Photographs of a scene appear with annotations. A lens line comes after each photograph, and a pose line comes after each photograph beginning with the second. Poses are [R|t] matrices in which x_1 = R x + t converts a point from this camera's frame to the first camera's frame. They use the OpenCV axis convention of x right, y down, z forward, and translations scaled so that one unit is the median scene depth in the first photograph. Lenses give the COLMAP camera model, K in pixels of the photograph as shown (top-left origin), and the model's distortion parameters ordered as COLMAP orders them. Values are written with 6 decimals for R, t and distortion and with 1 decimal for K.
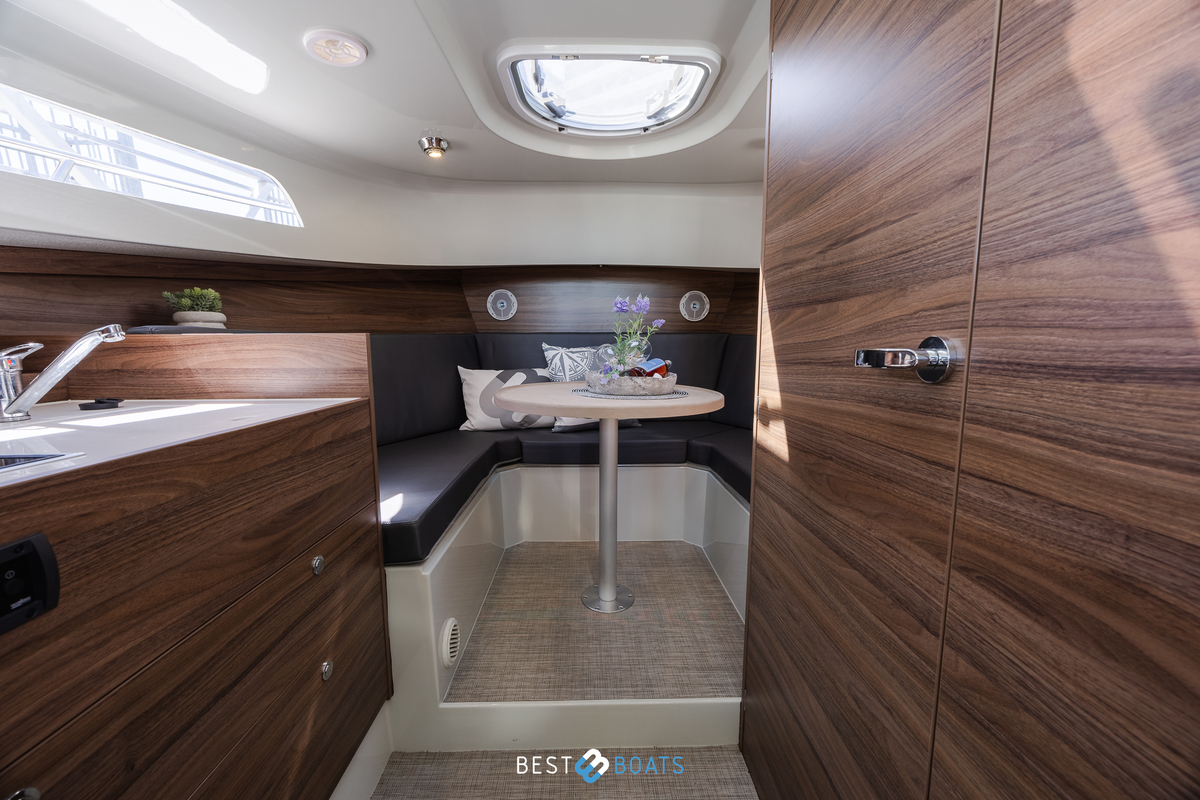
lens RADIAL K [[459.9, 0, 600.4], [0, 459.9, 402.9], [0, 0, 1]] dist [-0.000303, -0.000100]
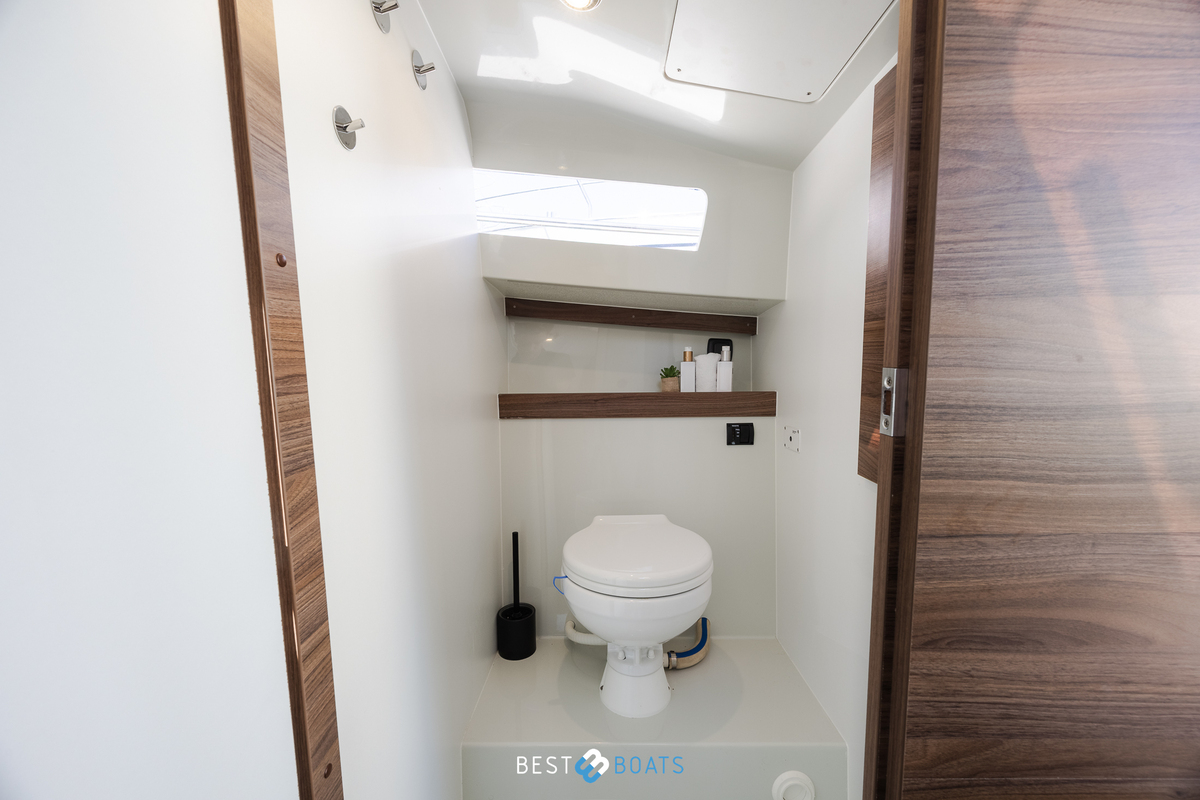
lens RADIAL K [[458.5, 0, 600.2], [0, 458.5, 402.7], [0, 0, 1]] dist [-0.000592, 0.000340]
pose [[0.038054, -0.112076, 0.992971, -0.036773], [0.130472, 0.985741, 0.106260, -0.242241], [-0.990721, 0.125511, 0.052135, 1.417129]]
